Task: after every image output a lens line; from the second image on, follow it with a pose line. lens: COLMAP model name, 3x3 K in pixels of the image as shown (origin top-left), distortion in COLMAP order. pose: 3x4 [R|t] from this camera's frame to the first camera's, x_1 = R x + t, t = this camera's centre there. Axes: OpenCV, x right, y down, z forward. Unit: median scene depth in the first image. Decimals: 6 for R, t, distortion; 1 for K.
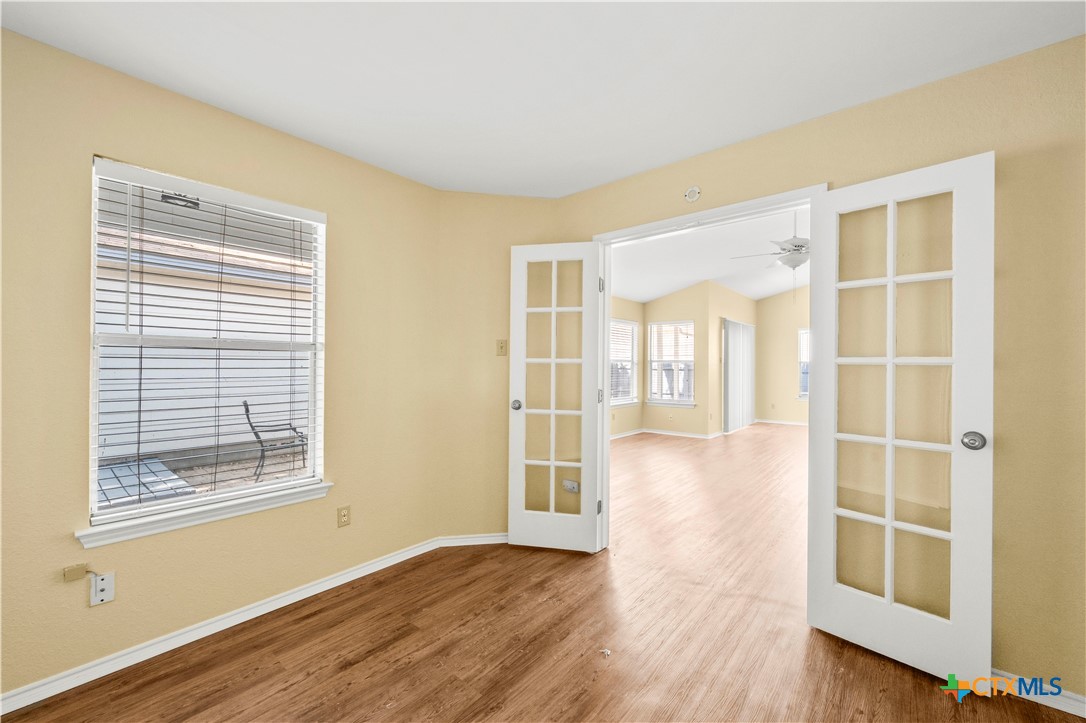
lens RADIAL K [[433.4, 0, 540.6], [0, 433.4, 360.6], [0, 0, 1]] dist [-0.001609, -0.000788]
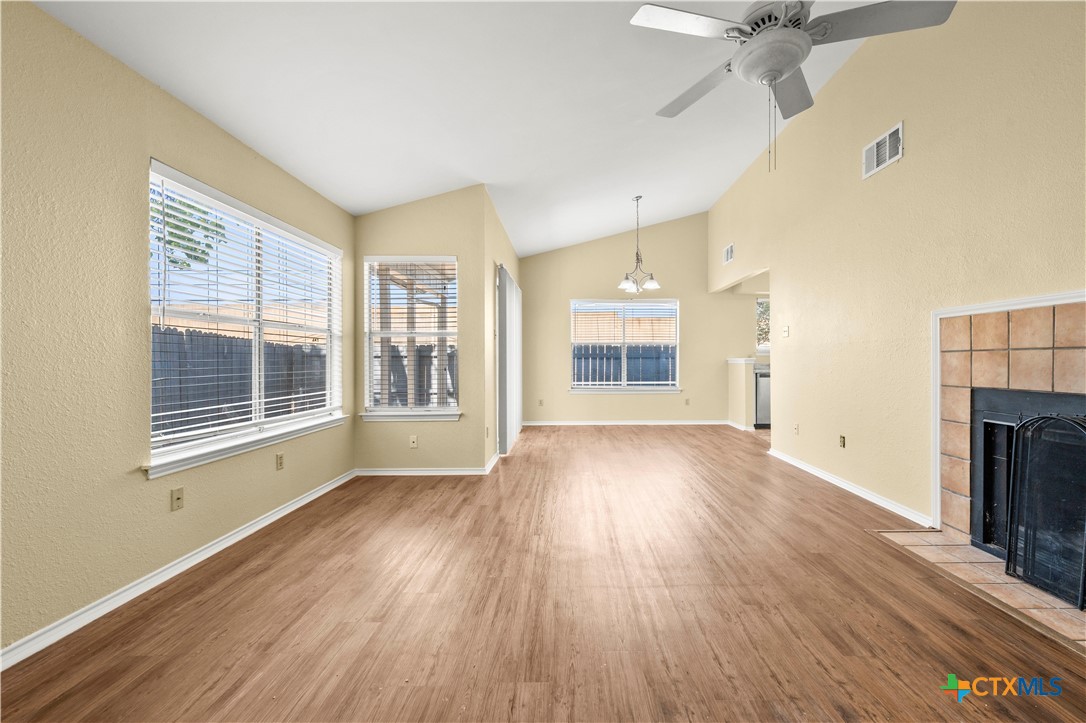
lens RADIAL K [[433.4, 0, 568.4], [0, 433.4, 362.5], [0, 0, 1]] dist [-0.001609, -0.000788]
pose [[0.762555, -0.015681, 0.646733, 0.104510], [0.003526, 0.999792, 0.020085, 0.025447], [-0.646914, -0.013035, 0.762452, 0.471296]]
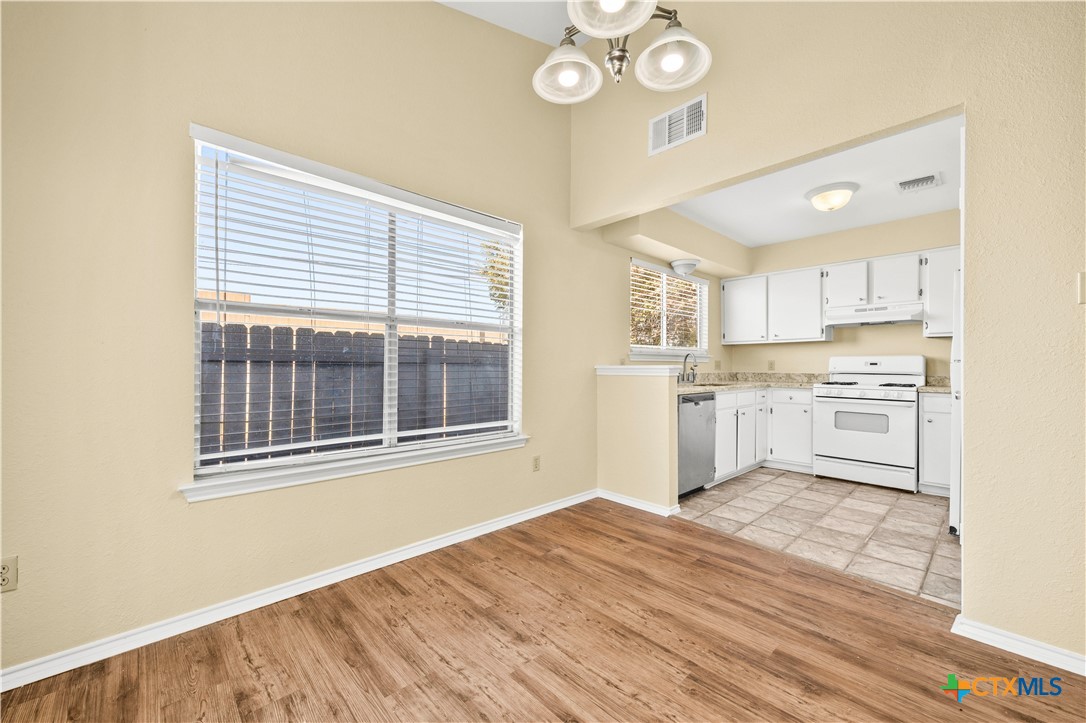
lens RADIAL K [[433.4, 0, 546.0], [0, 433.4, 365.8], [0, 0, 1]] dist [-0.001609, -0.000788]
pose [[0.116641, -0.009368, 0.993130, 0.479778], [-0.008563, 0.999909, 0.010437, 0.033107], [-0.993137, -0.009722, 0.116550, 0.934616]]
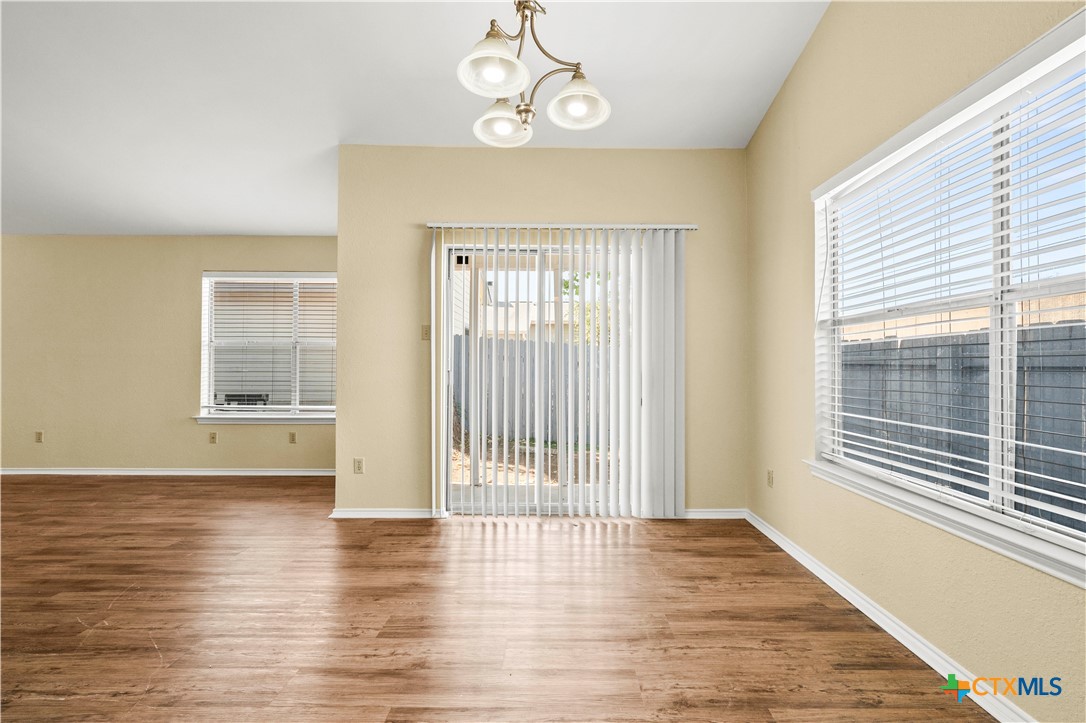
lens RADIAL K [[433.4, 0, 557.0], [0, 433.4, 365.2], [0, 0, 1]] dist [-0.001609, -0.000788]
pose [[0.646121, -0.006738, -0.763205, 0.784821], [0.011161, 0.999938, 0.000621, 0.030585], [0.763153, -0.008919, 0.646156, 0.820827]]
